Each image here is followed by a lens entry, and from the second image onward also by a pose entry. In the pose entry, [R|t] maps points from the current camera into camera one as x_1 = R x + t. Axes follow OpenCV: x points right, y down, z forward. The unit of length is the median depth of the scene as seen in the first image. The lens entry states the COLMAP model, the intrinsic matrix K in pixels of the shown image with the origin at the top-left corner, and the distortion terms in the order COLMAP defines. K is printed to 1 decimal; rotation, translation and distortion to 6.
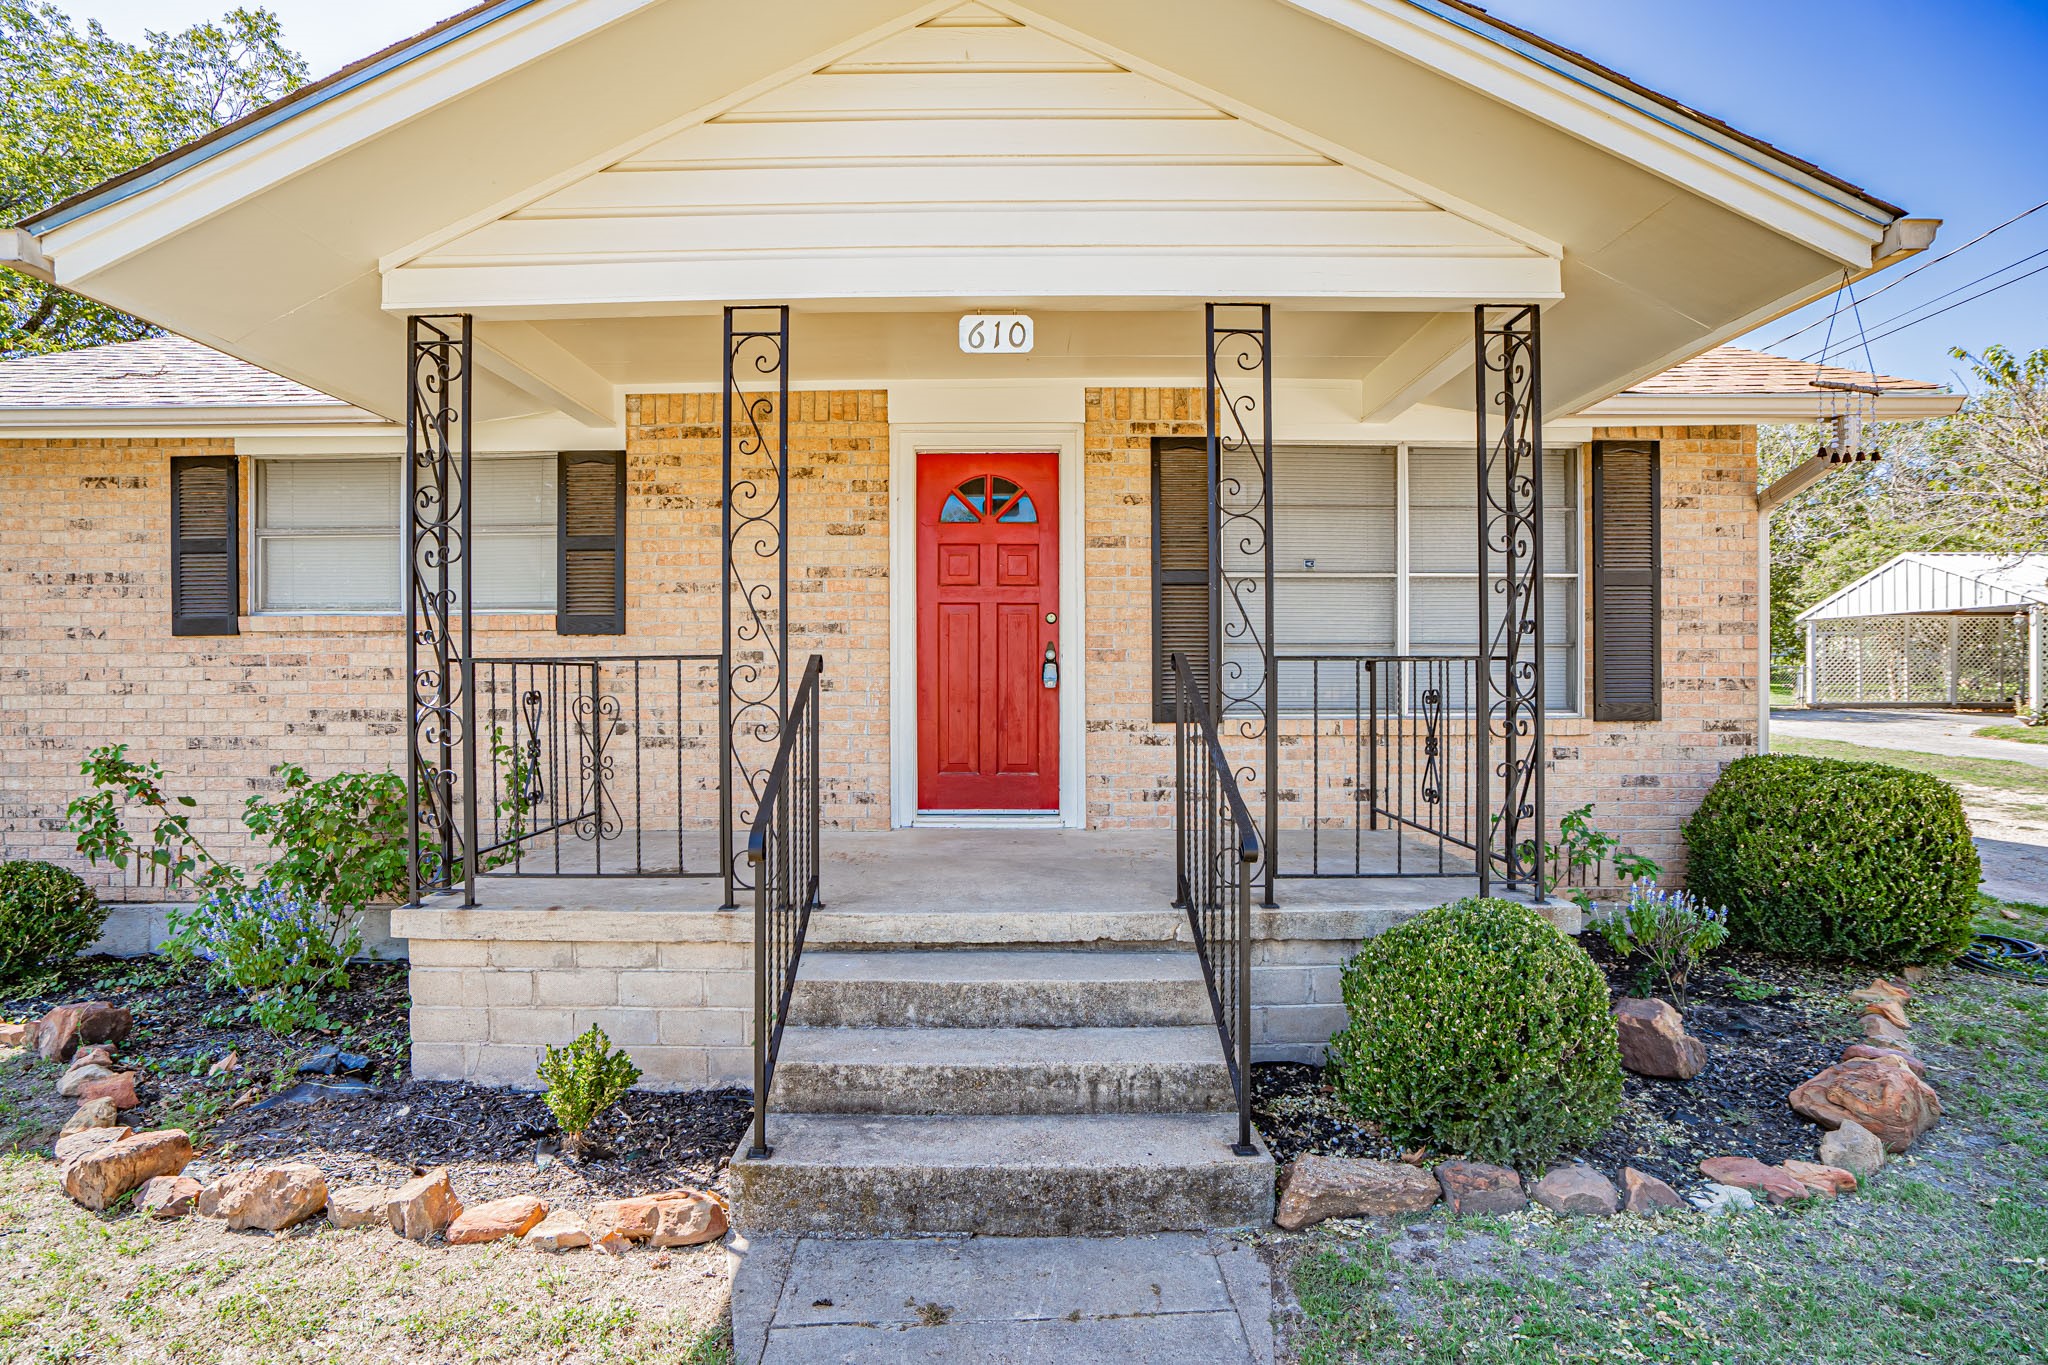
lens RADIAL K [[951.0, 0, 1027.0], [0, 951.0, 676.8], [0, 0, 1]] dist [-0.000338, 0.001057]
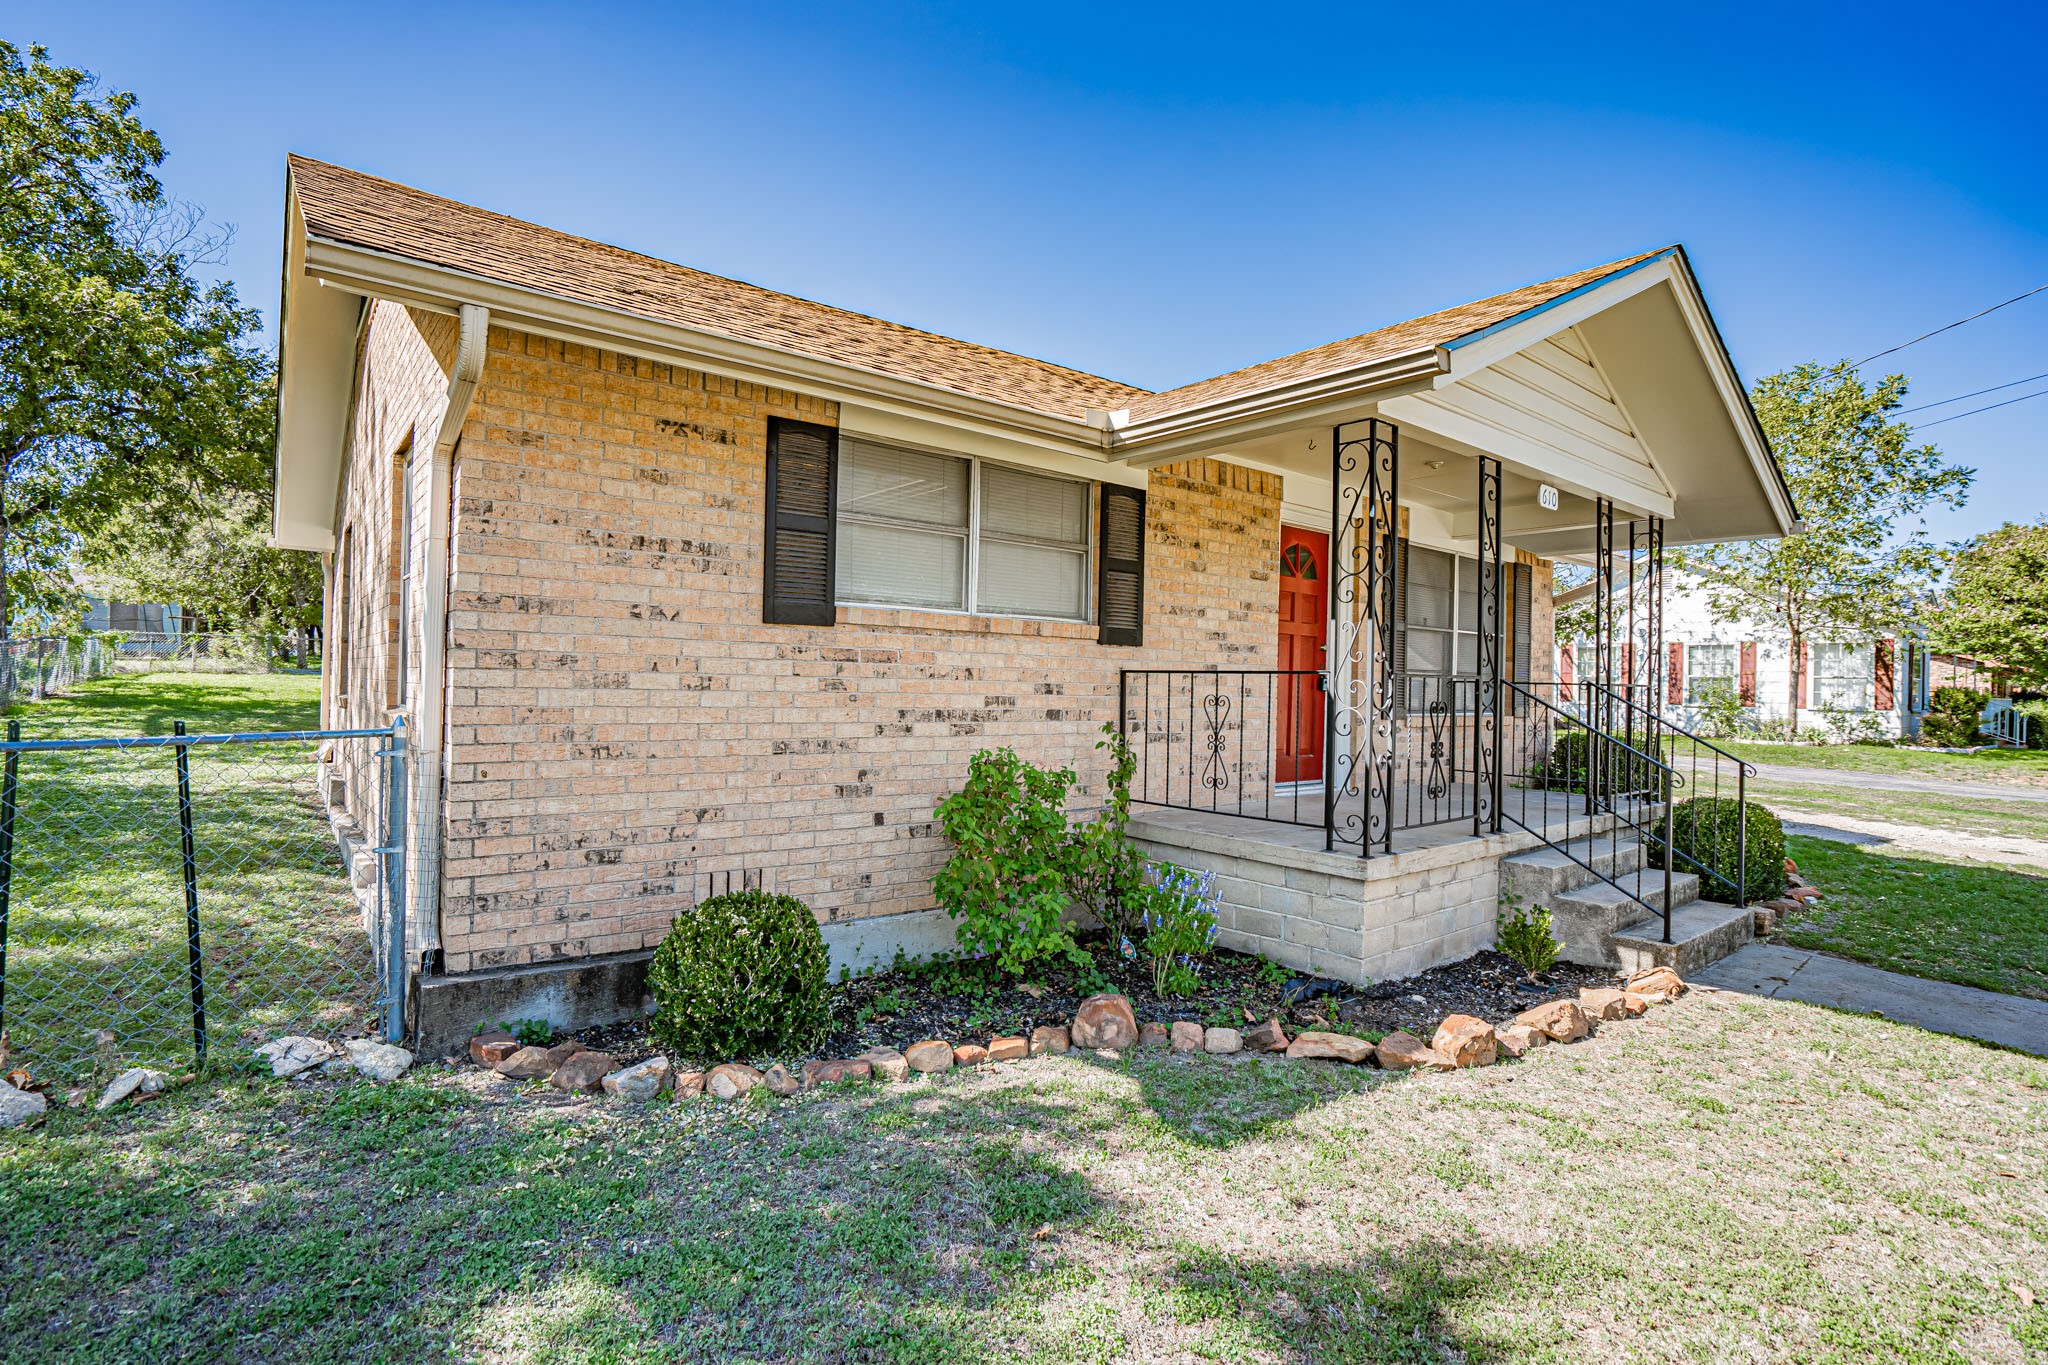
lens RADIAL K [[912.6, 0, 1014.6], [0, 912.6, 680.9], [0, 0, 1]] dist [-0.047274, -0.000129]
pose [[0.779780, 0.023499, 0.625612, -1.234762], [-0.021246, 0.999713, -0.011069, 0.013611], [-0.625693, -0.004661, 0.780055, 0.218778]]
